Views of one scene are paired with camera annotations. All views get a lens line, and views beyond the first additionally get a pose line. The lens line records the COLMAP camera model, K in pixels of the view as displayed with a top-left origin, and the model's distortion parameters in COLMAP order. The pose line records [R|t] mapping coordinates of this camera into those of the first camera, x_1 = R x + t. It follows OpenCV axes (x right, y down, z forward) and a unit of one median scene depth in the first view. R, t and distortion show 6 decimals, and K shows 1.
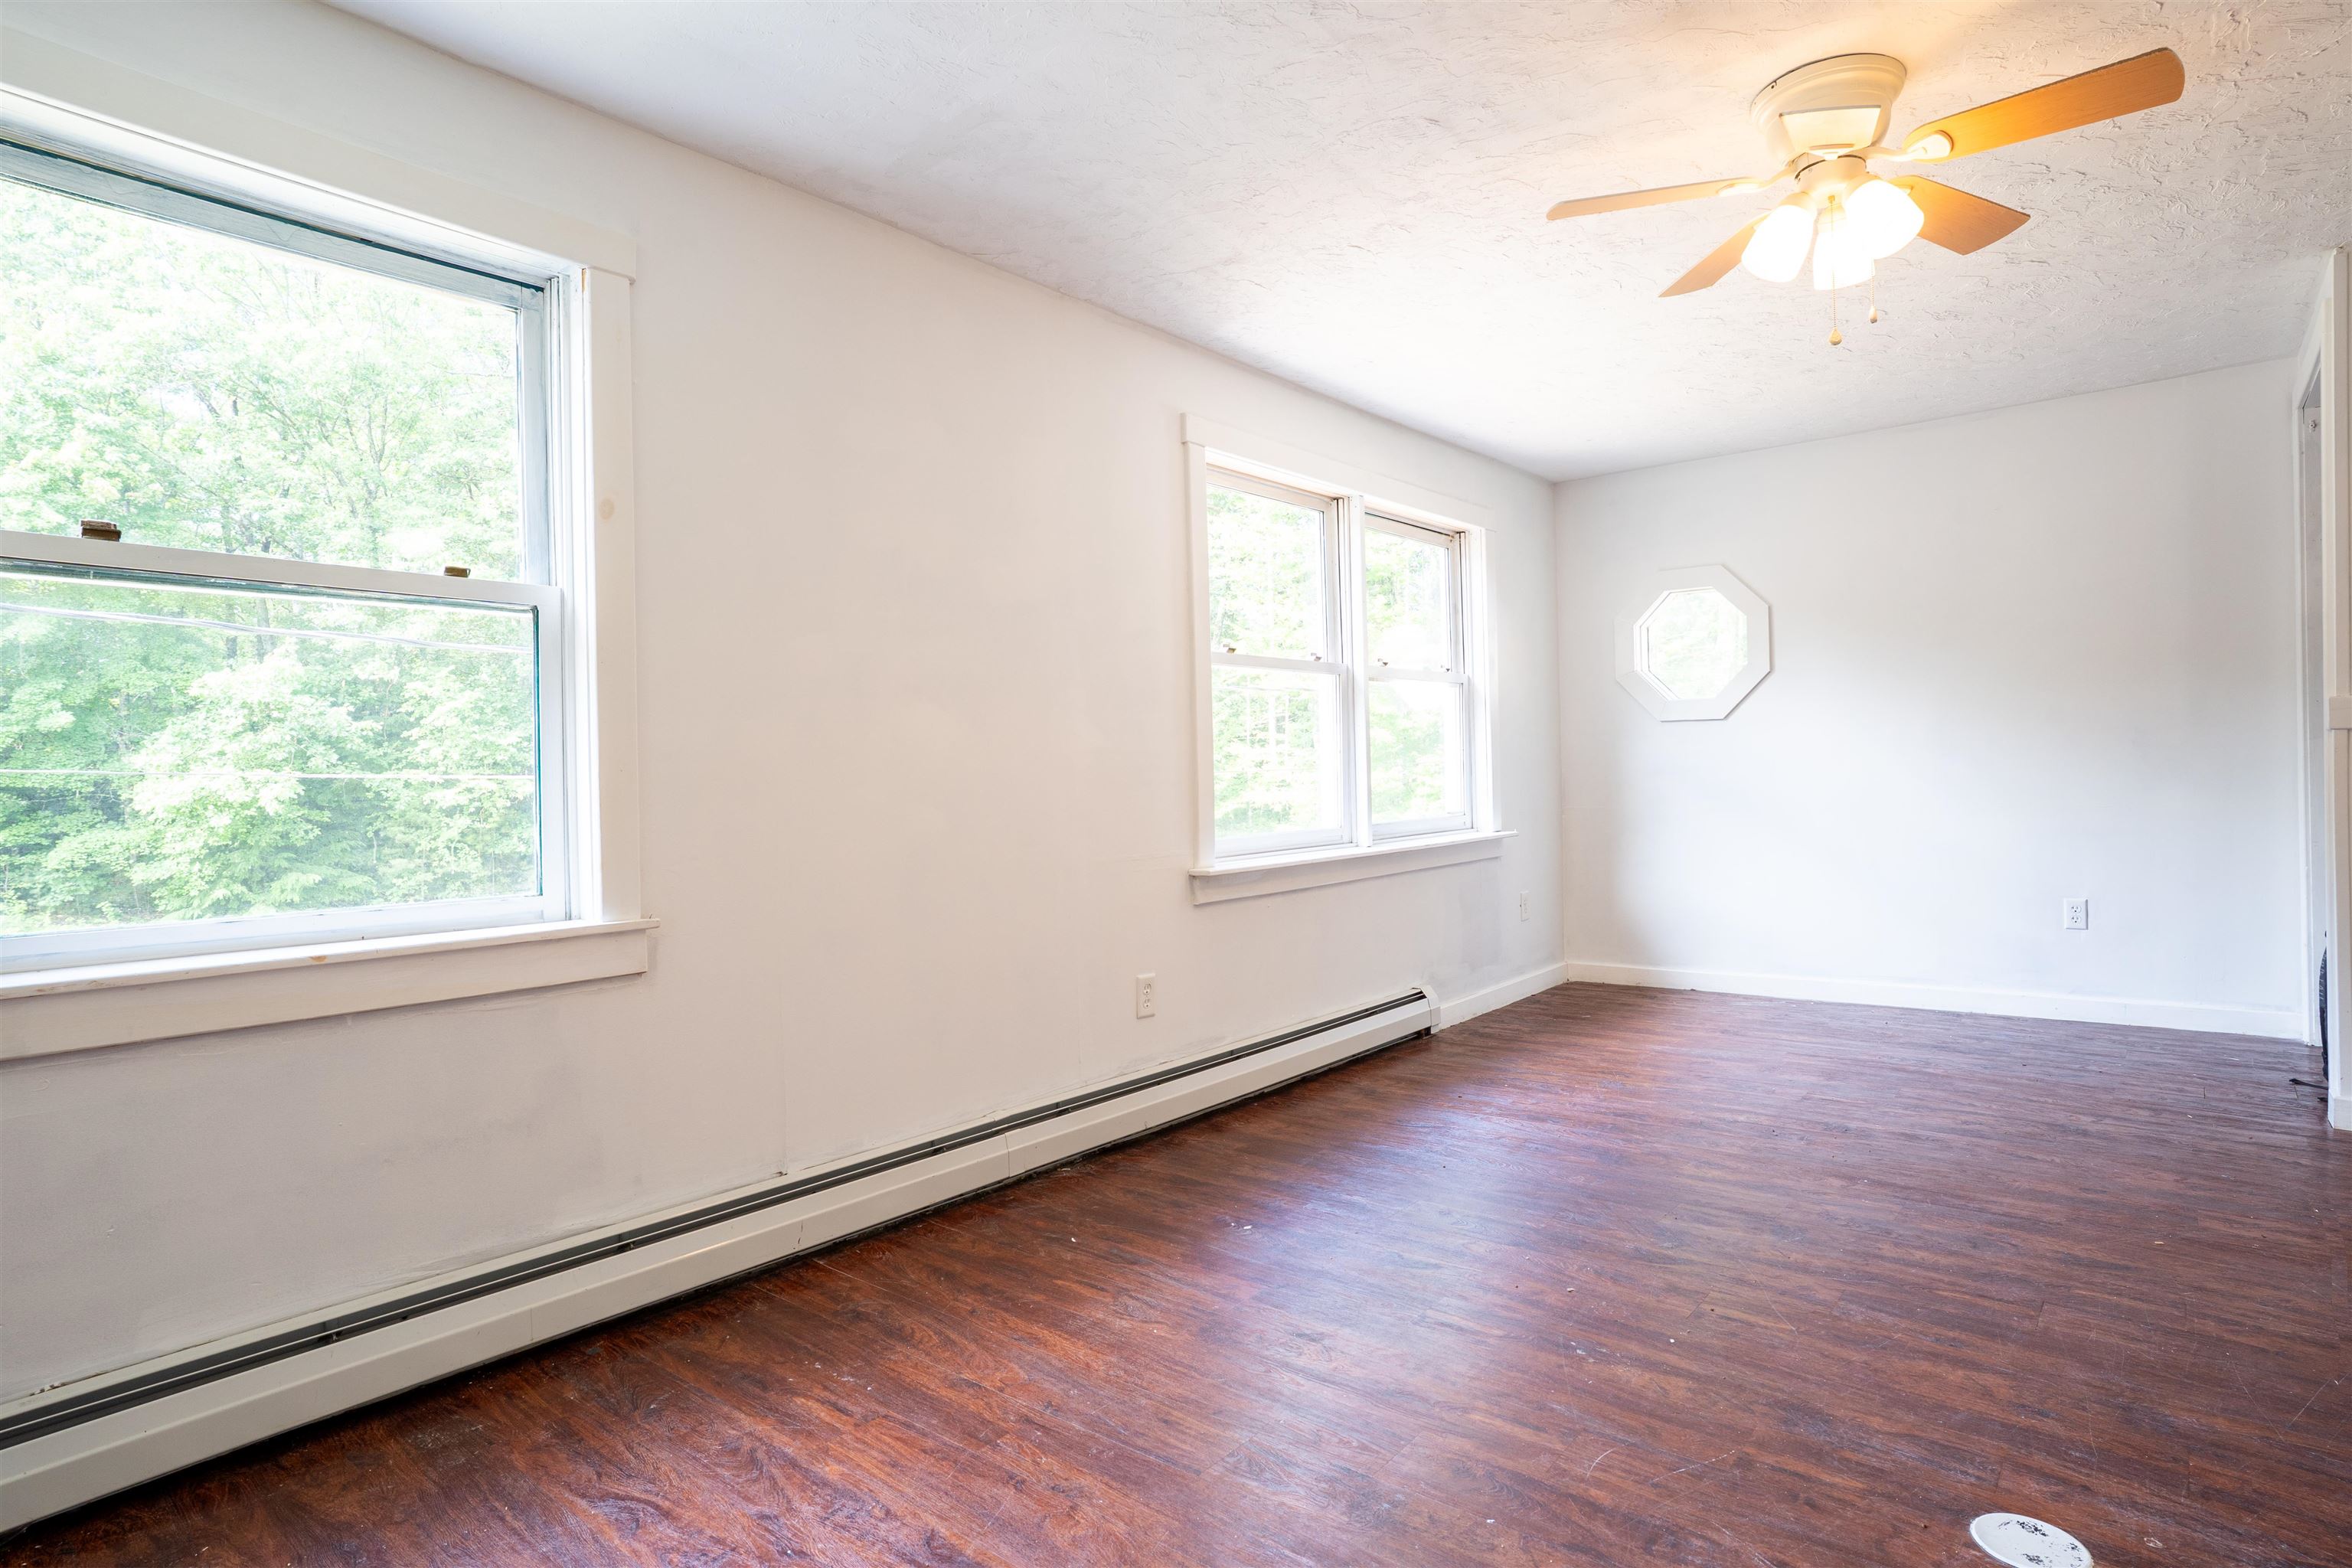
lens RADIAL K [[1256.5, 0, 1175.0], [0, 1256.5, 778.8], [0, 0, 1]] dist [0.005910, 0.000719]
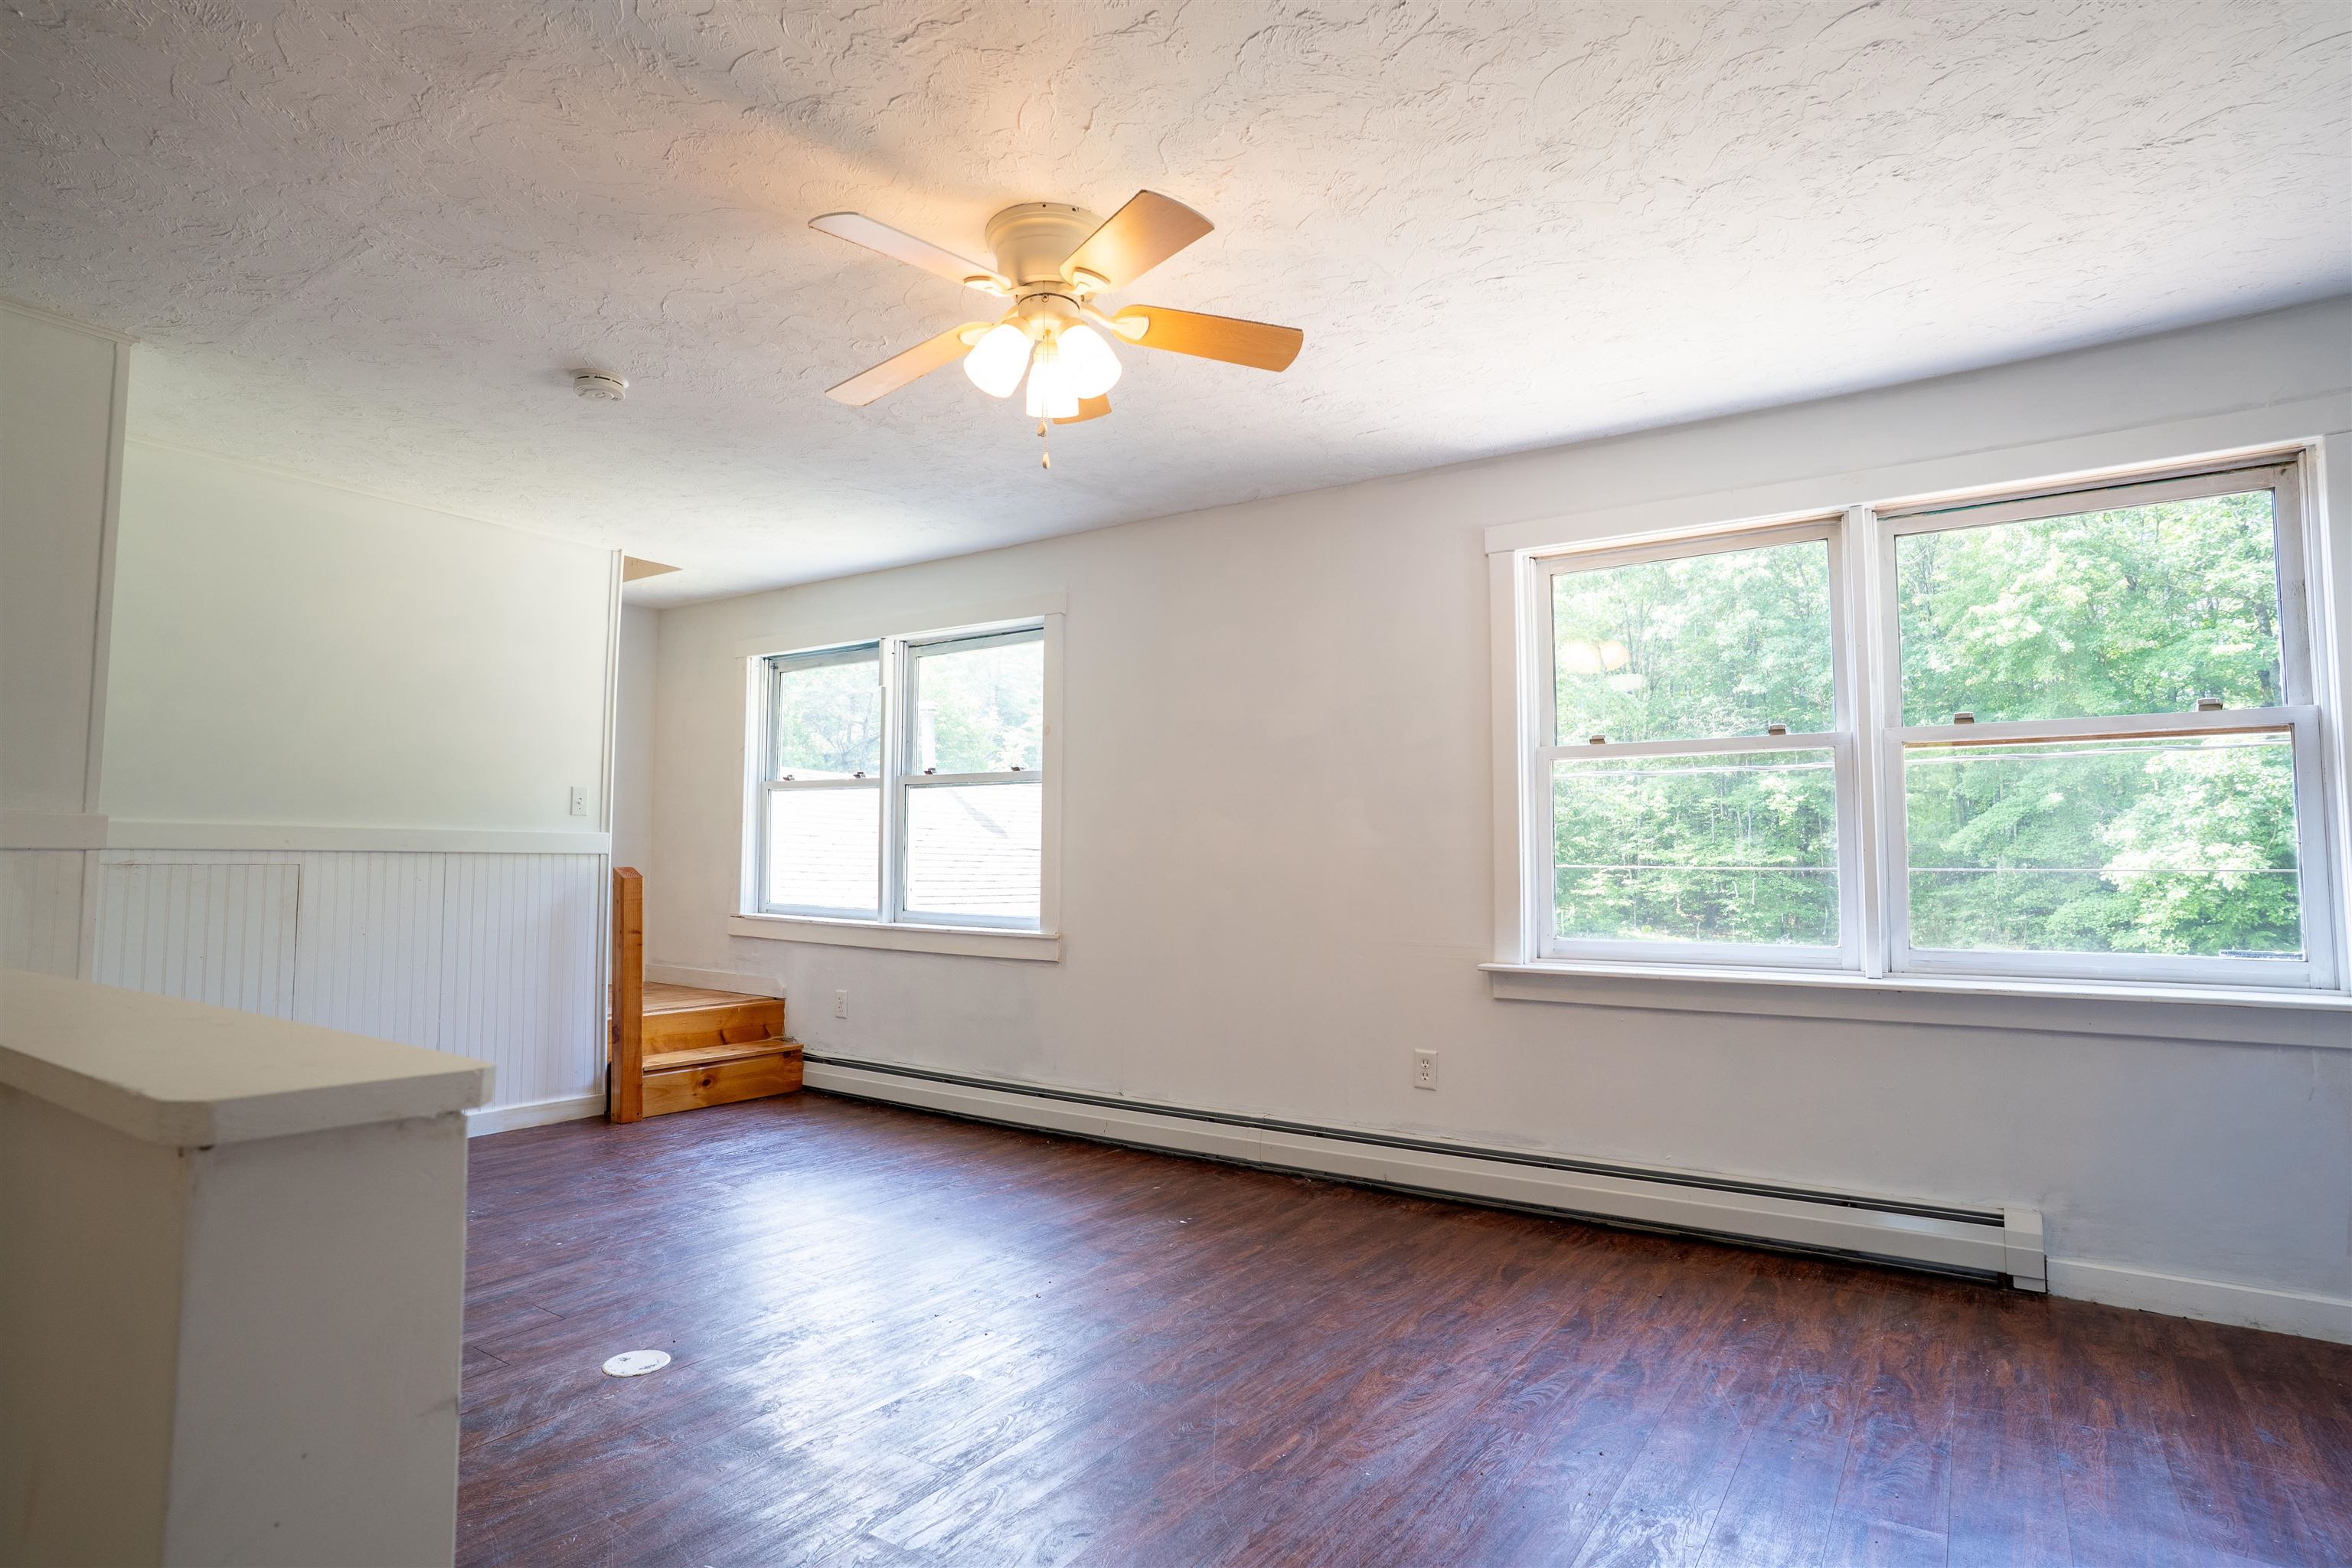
lens RADIAL K [[1212.1, 0, 1174.9], [0, 1212.1, 778.0], [0, 0, 1]] dist [-0.006350, -0.000222]
pose [[0.113242, -0.047486, -0.992432, 0.122775], [-0.011416, 0.998729, -0.049090, -0.003423], [0.993502, 0.016888, 0.112556, 0.079069]]
